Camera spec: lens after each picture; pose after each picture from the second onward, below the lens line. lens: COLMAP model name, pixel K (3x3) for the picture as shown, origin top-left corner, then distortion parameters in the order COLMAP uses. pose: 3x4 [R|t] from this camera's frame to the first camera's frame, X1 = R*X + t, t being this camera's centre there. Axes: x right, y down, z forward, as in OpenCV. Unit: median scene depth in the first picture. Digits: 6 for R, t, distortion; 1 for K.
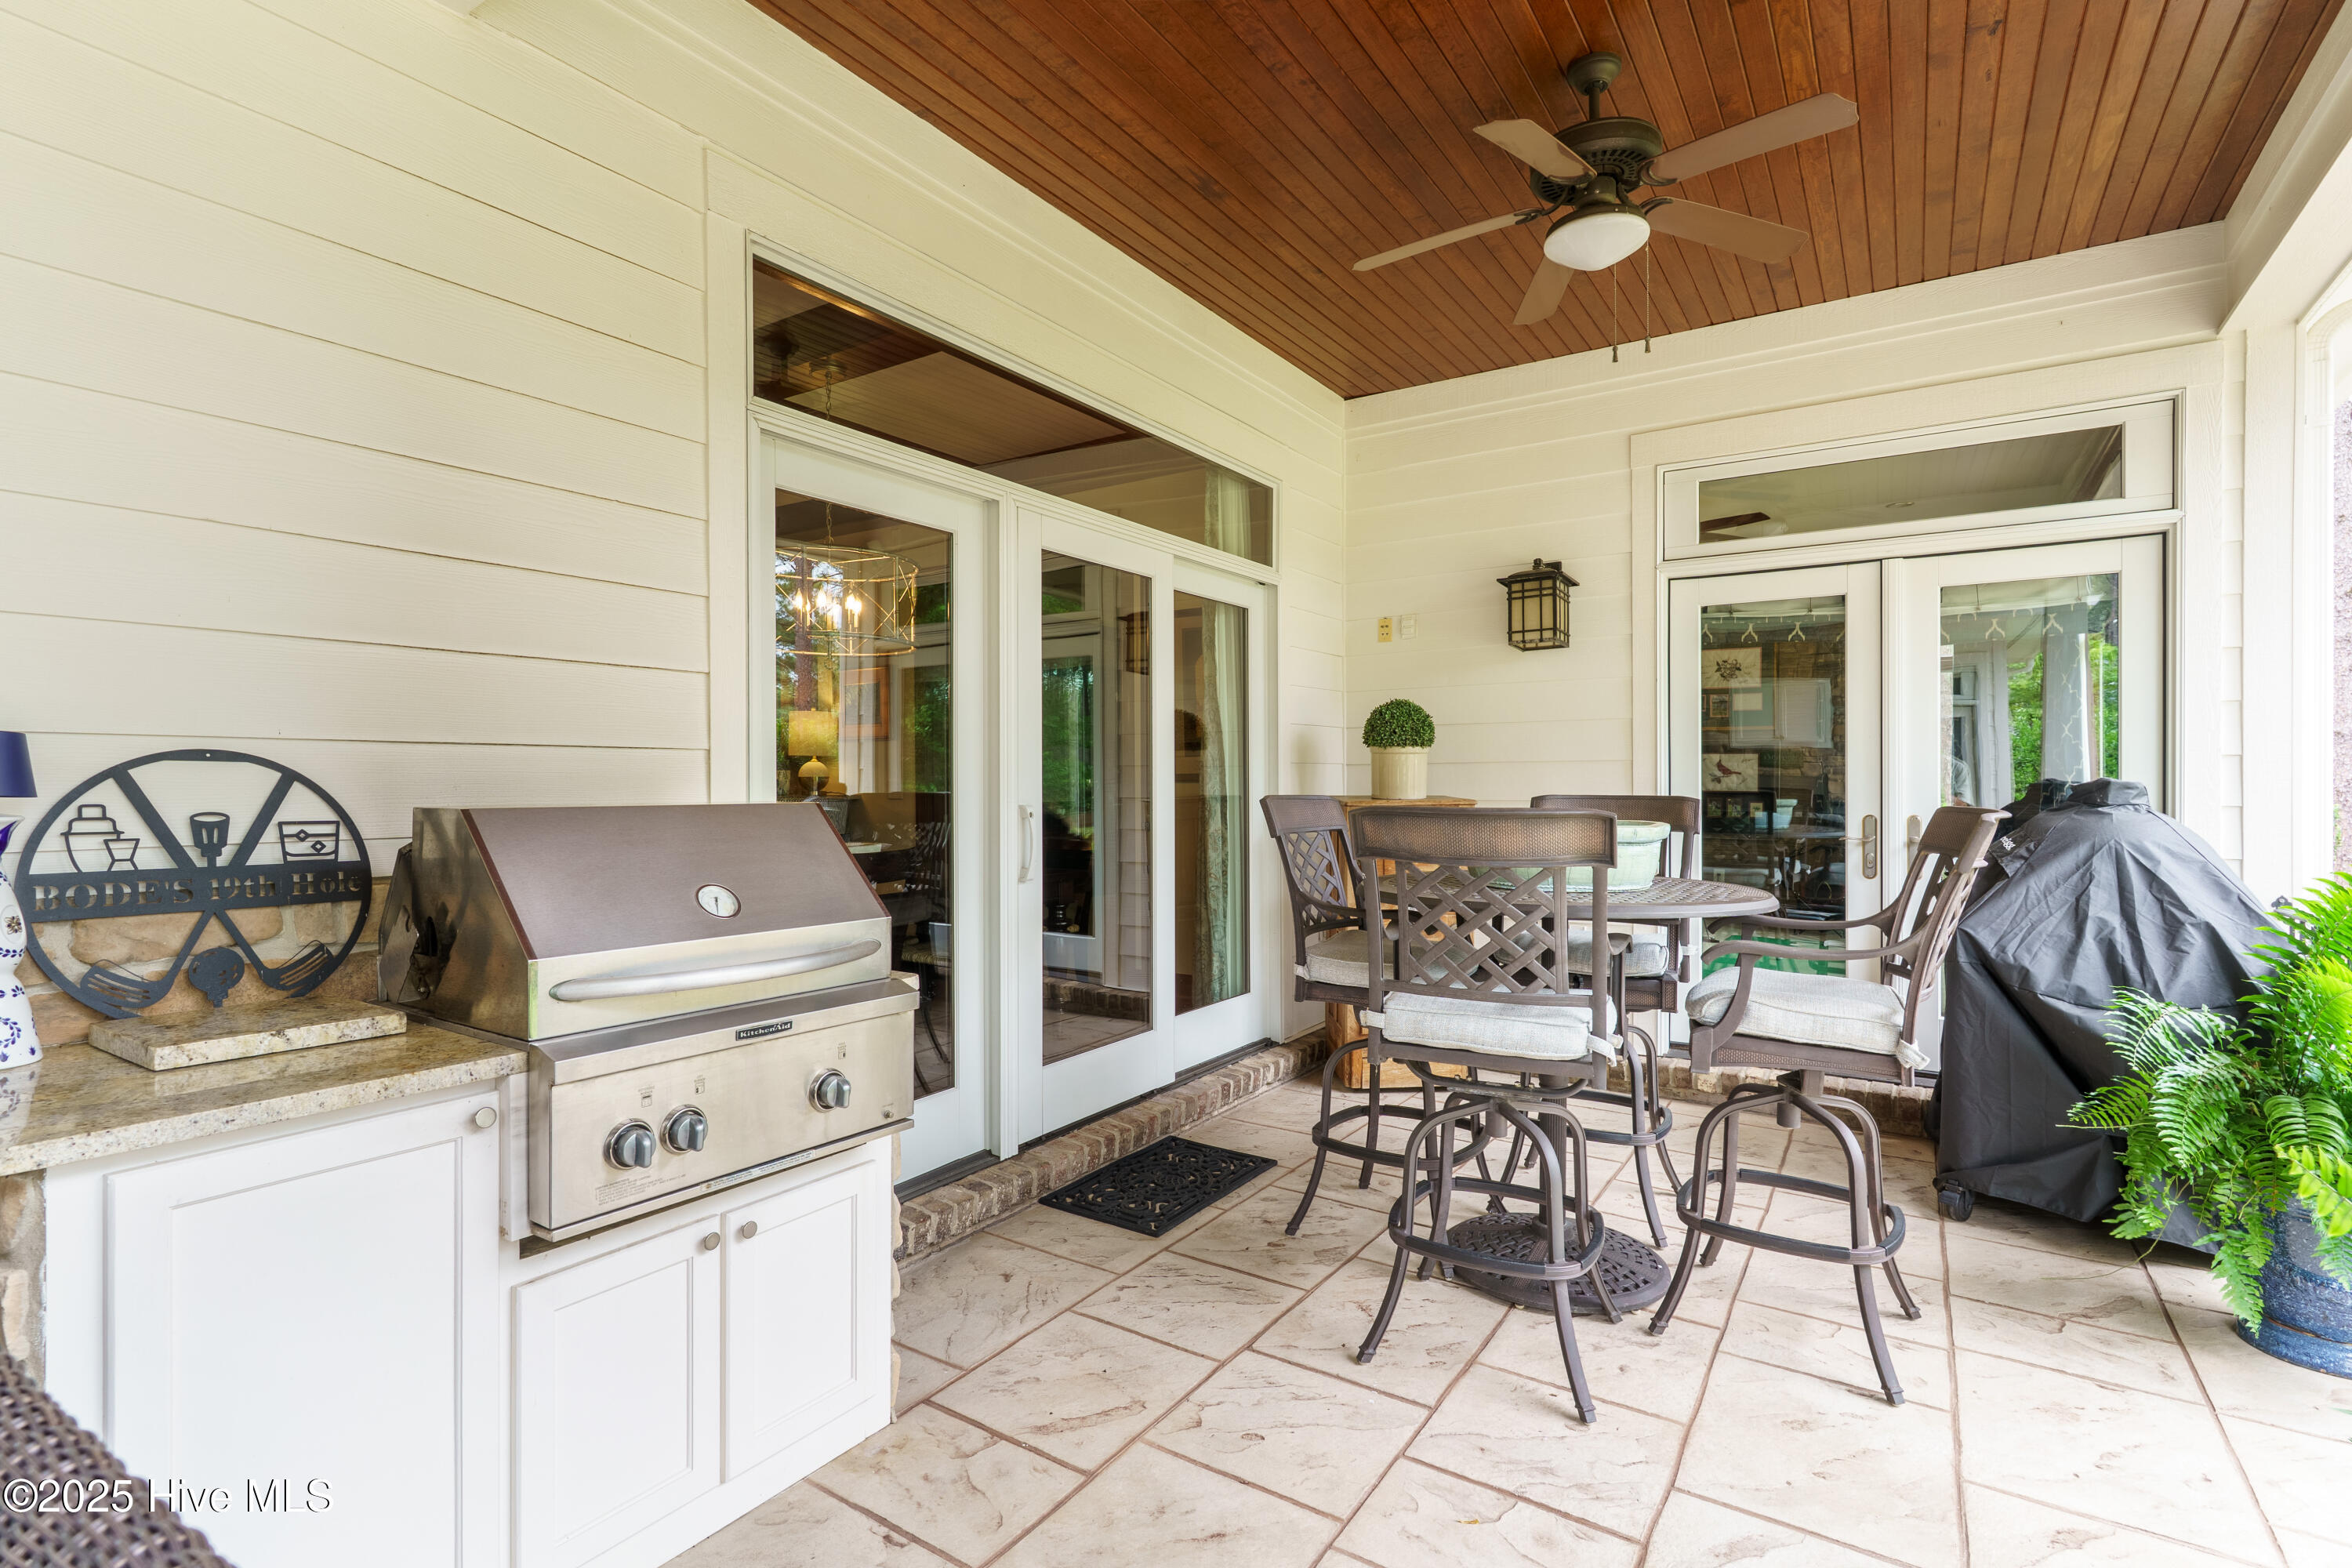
lens RADIAL K [[1120.2, 0, 1174.8], [0, 1120.2, 786.8], [0, 0, 1]] dist [0.004360, -0.000064]
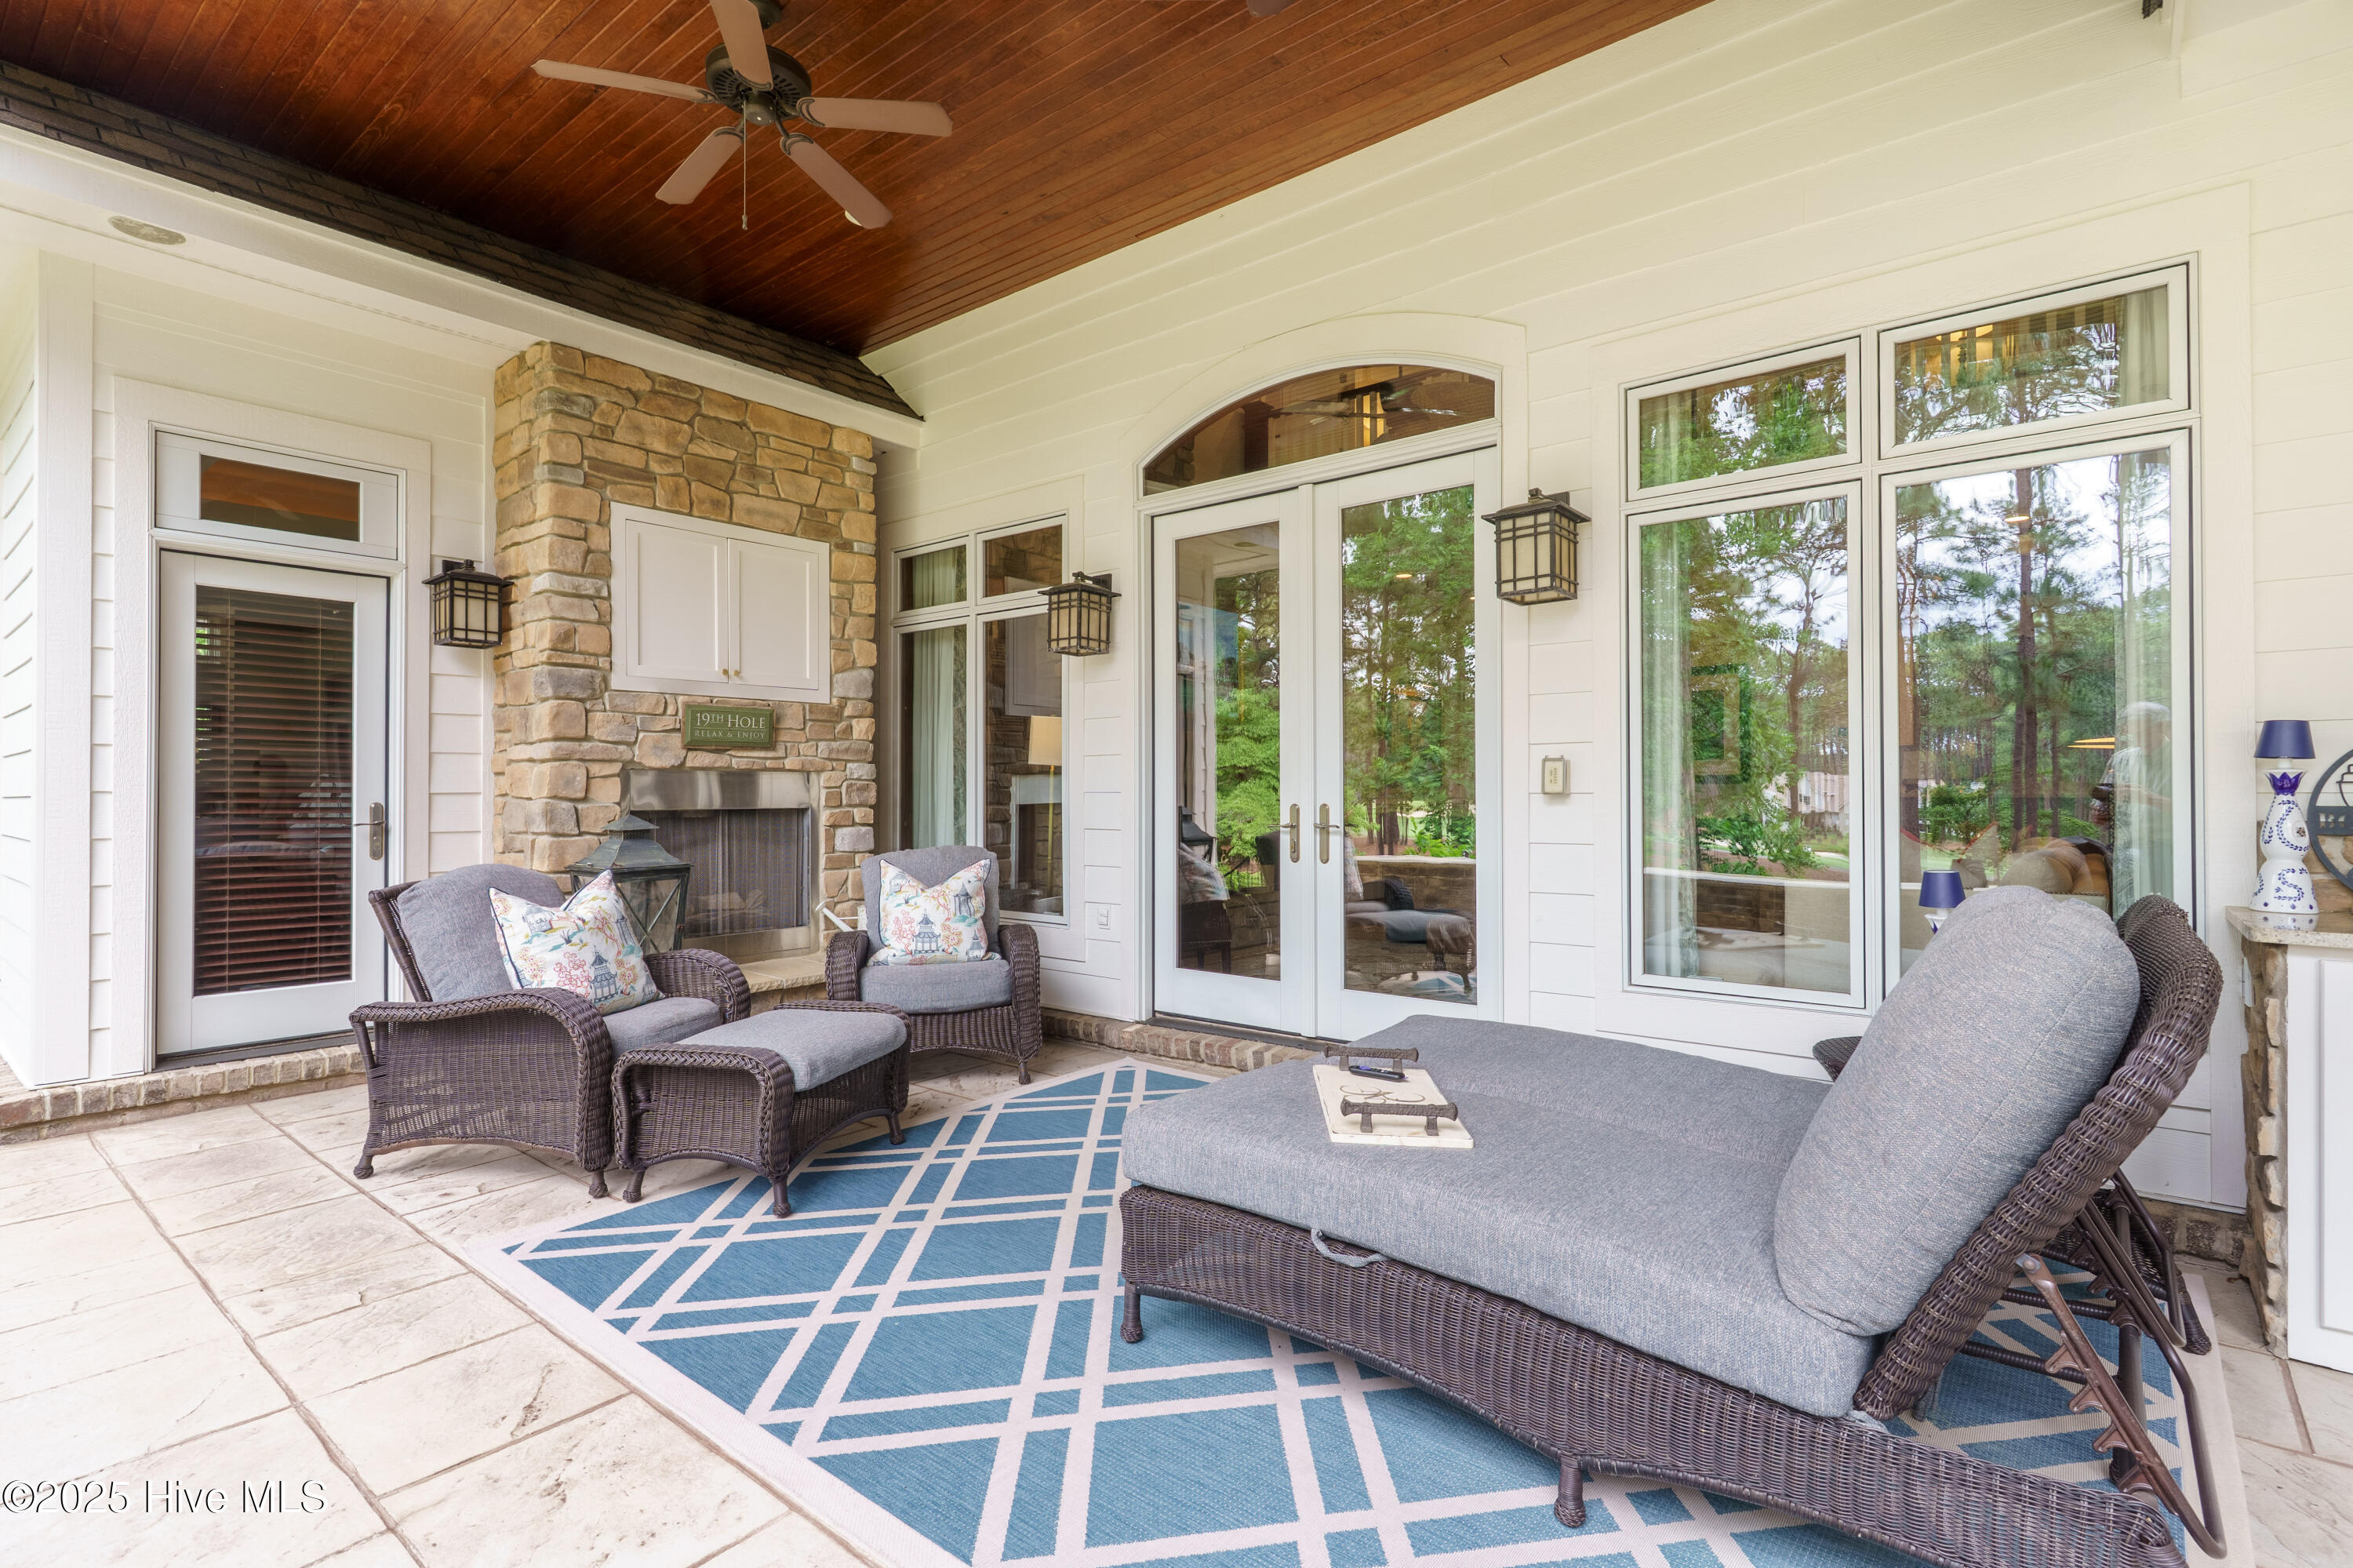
lens RADIAL K [[1120.7, 0, 1168.6], [0, 1120.7, 782.4], [0, 0, 1]] dist [0.004360, -0.000064]
pose [[-0.105892, -0.001055, -0.994377, 0.807792], [-0.002450, 0.999997, -0.000801, 0.048493], [0.994375, 0.002351, -0.105894, -0.504395]]
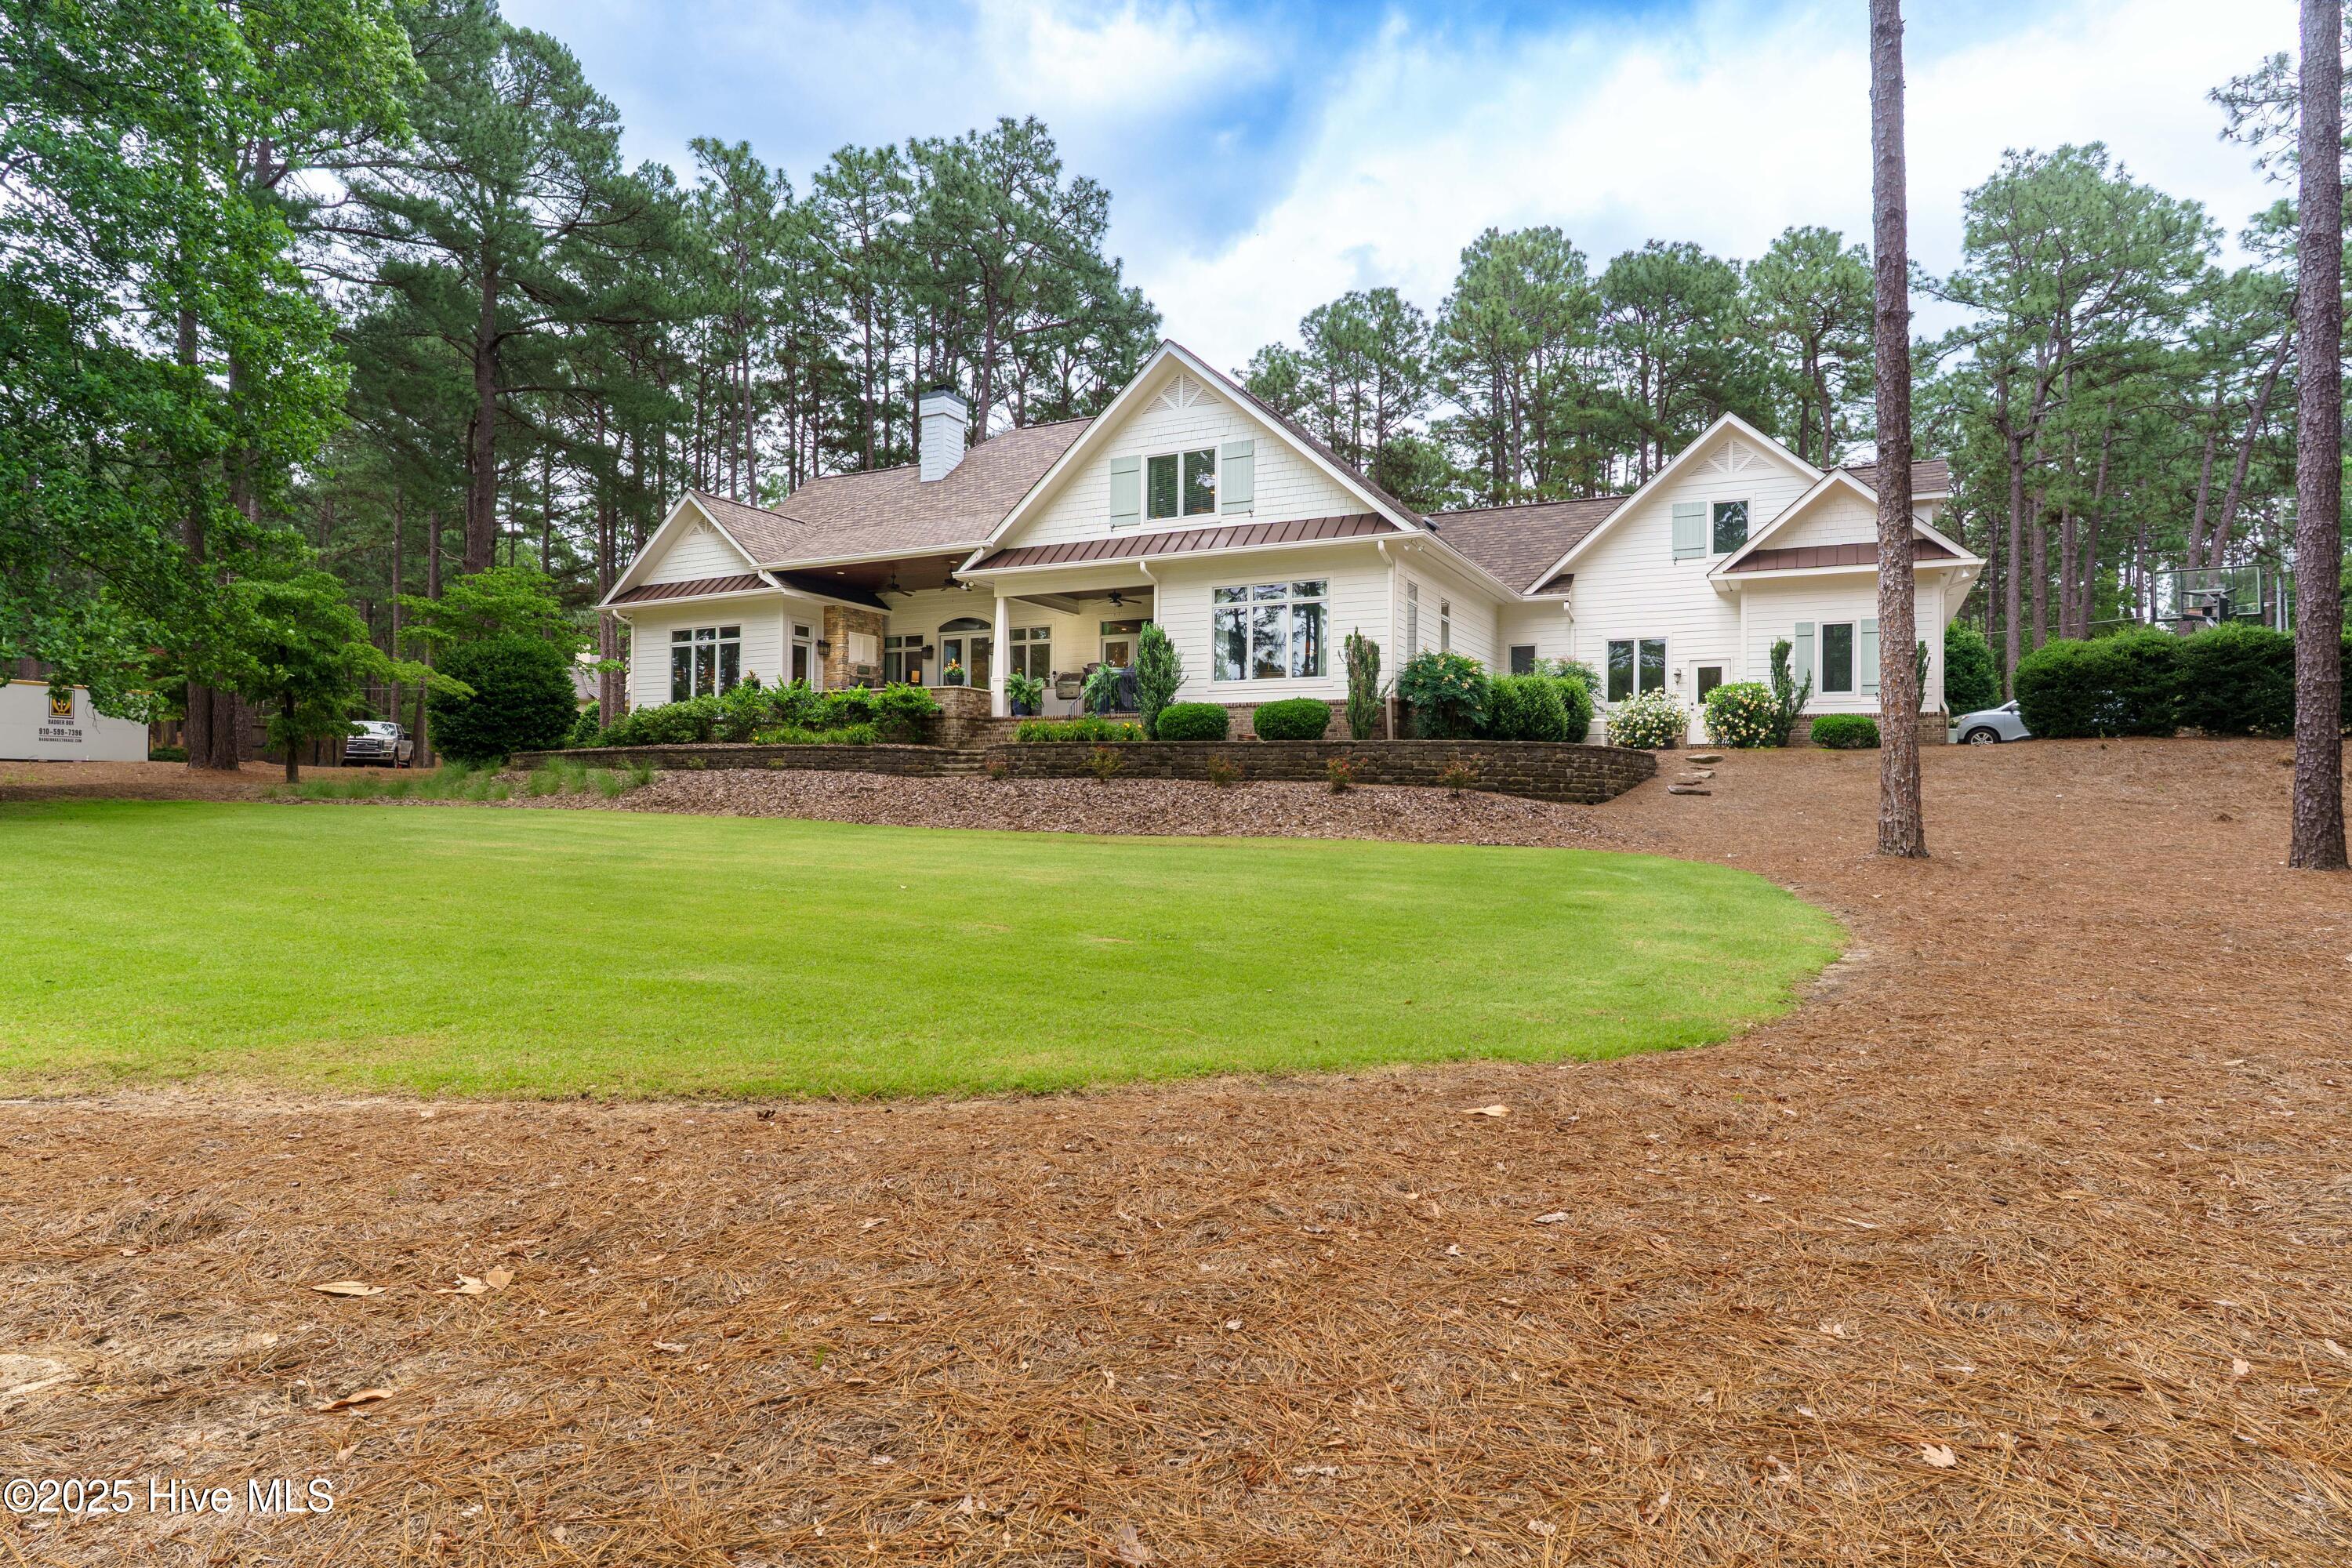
lens RADIAL K [[1268.1, 0, 1179.3], [0, 1268.1, 791.1], [0, 0, 1]] dist [0.001626, 0.000511]
pose [[0.116299, -0.002230, -0.993212, 4.188953], [-0.008280, 0.999961, -0.003215, 0.392804], [0.993180, 0.008598, 0.116276, -0.294536]]
